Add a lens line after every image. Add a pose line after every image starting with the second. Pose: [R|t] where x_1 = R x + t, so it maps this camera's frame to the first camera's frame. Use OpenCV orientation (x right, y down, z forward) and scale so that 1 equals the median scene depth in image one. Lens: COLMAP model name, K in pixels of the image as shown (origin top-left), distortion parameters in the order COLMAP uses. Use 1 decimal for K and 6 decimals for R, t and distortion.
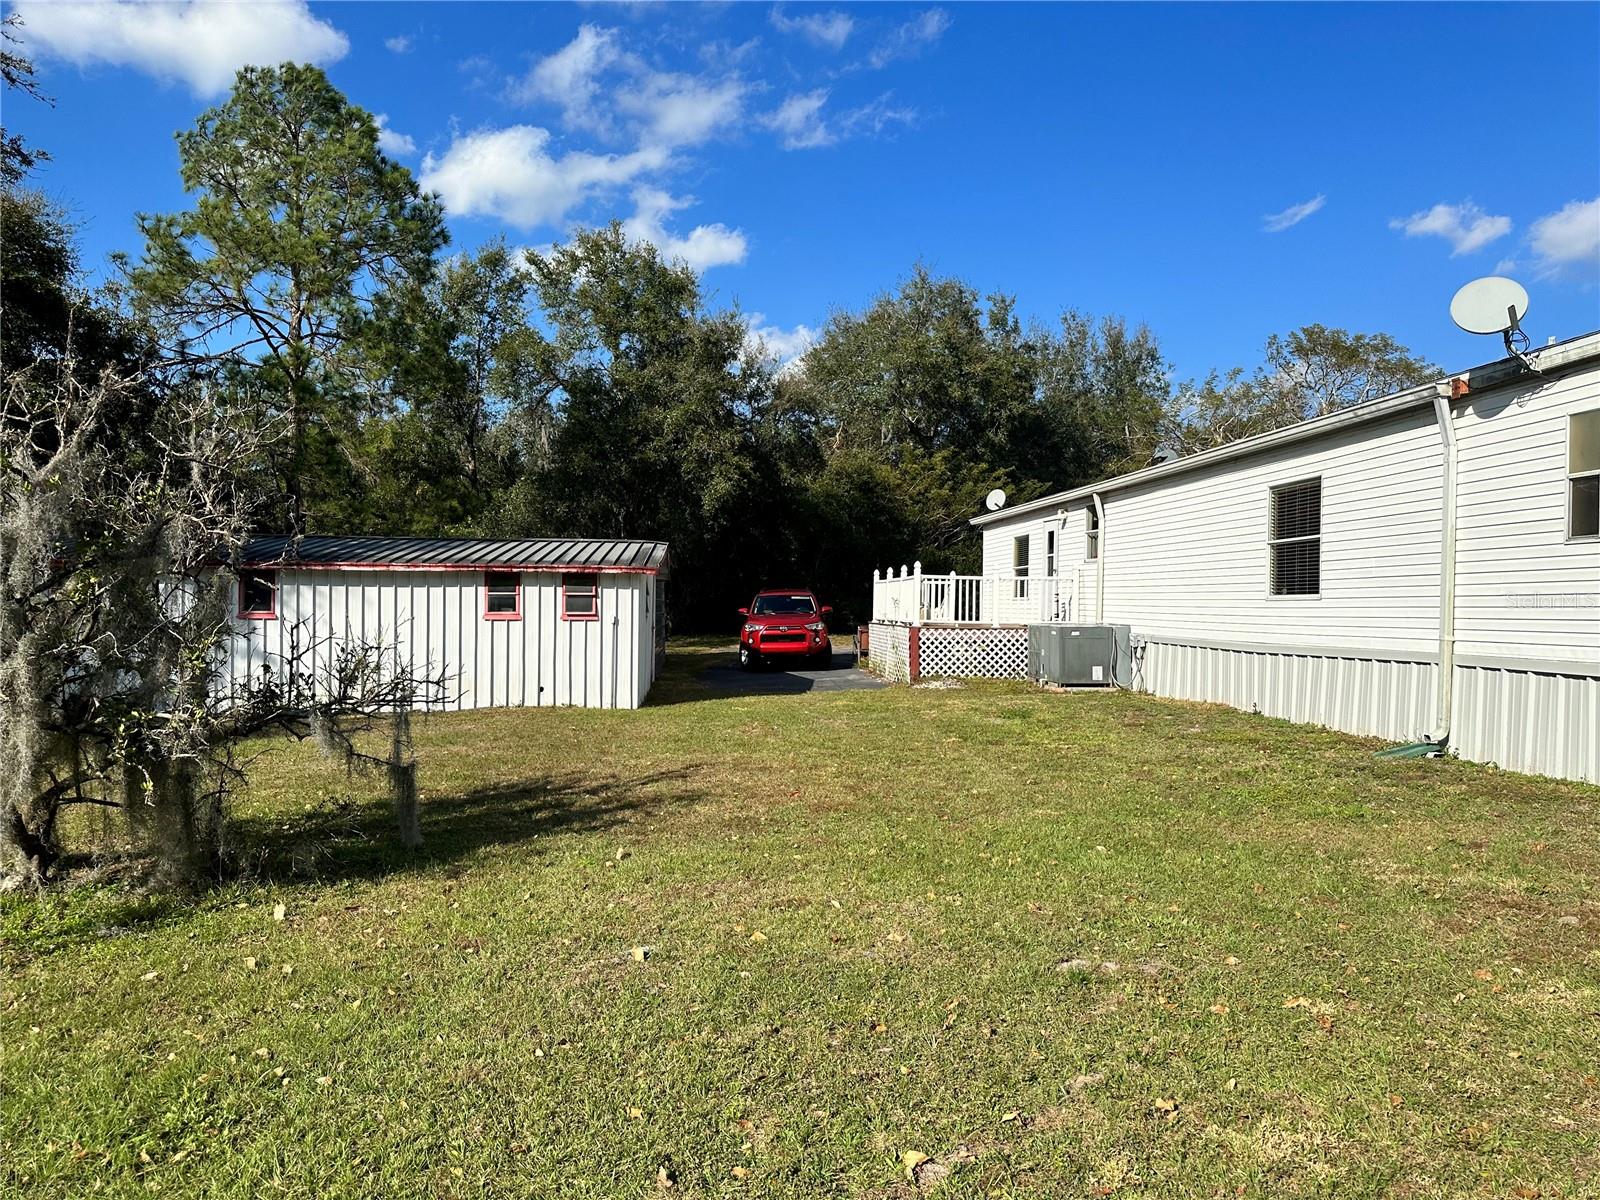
lens RADIAL K [[1110.7, 0, 806.4], [0, 1110.7, 600.9], [0, 0, 1]] dist [0.070653, -0.089156]
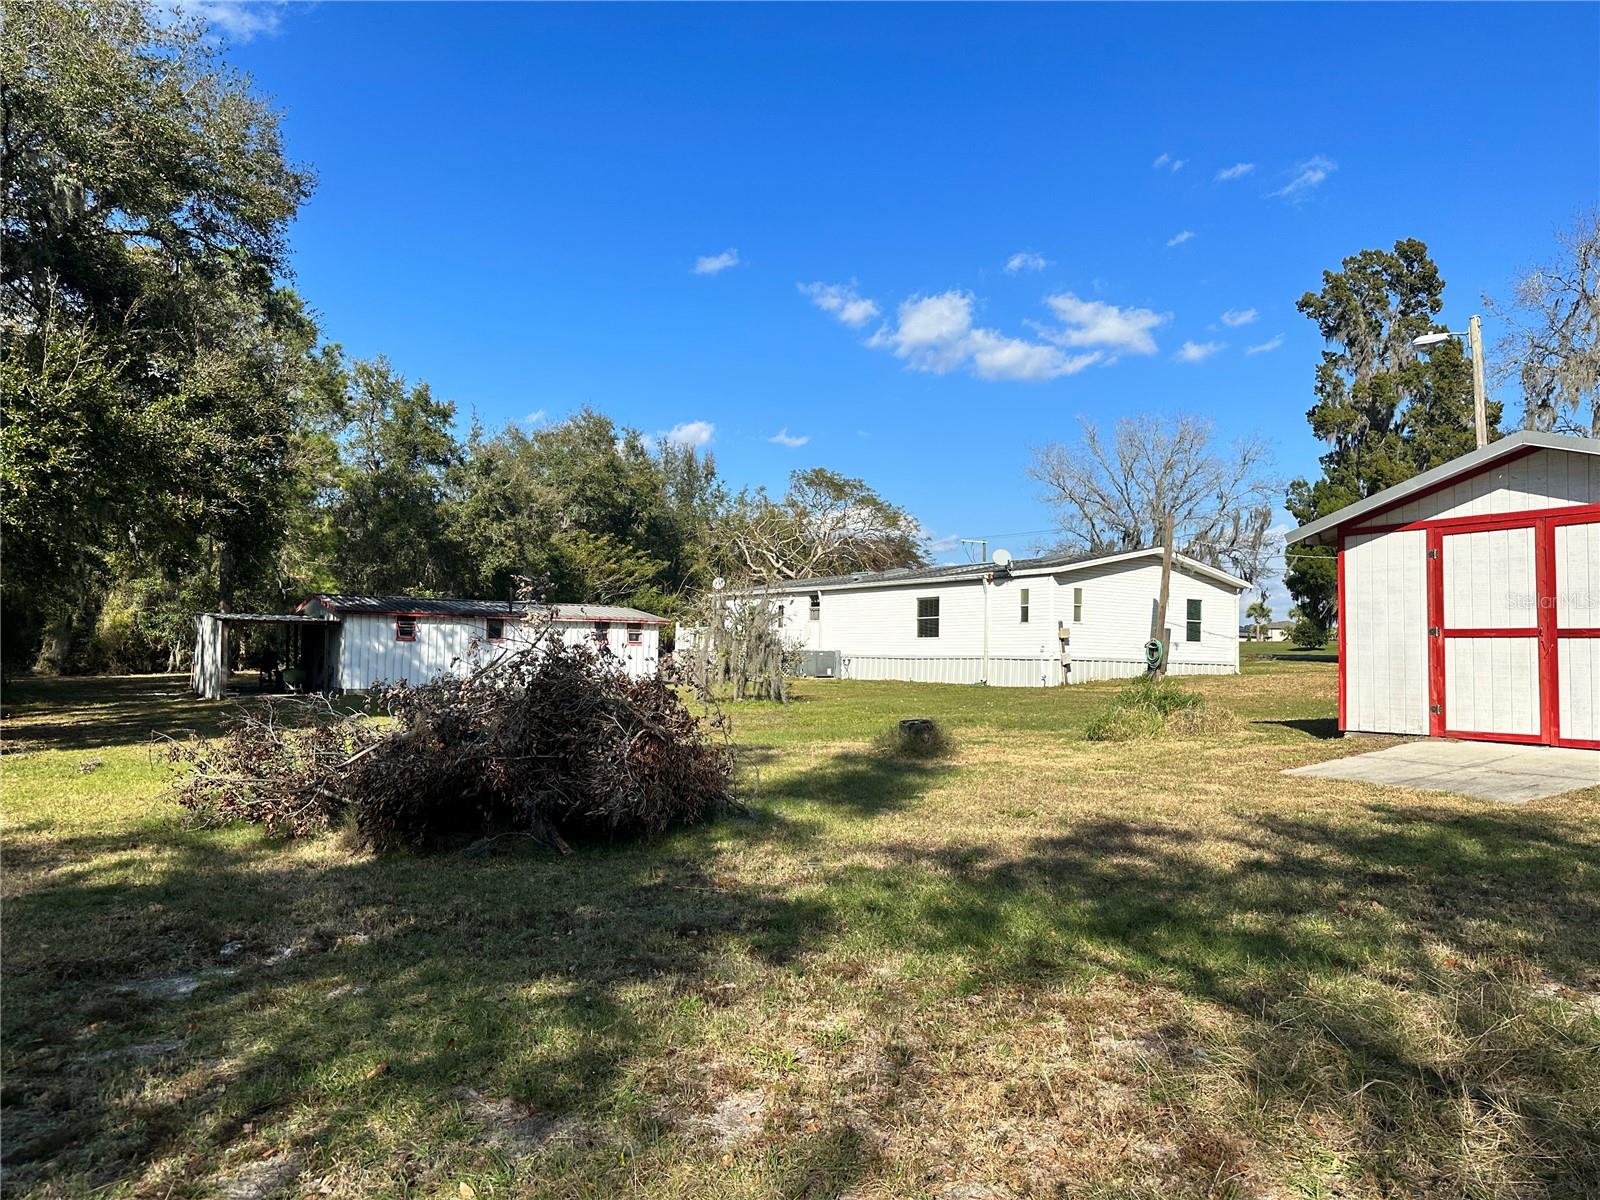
lens RADIAL K [[1110.7, 0, 785.1], [0, 1110.7, 576.9], [0, 0, 1]] dist [0.070653, -0.089156]
pose [[0.883947, 0.041039, 0.465783, -0.814276], [-0.011331, 0.997728, -0.066404, 0.022047], [-0.467450, 0.053420, 0.882404, -0.888574]]
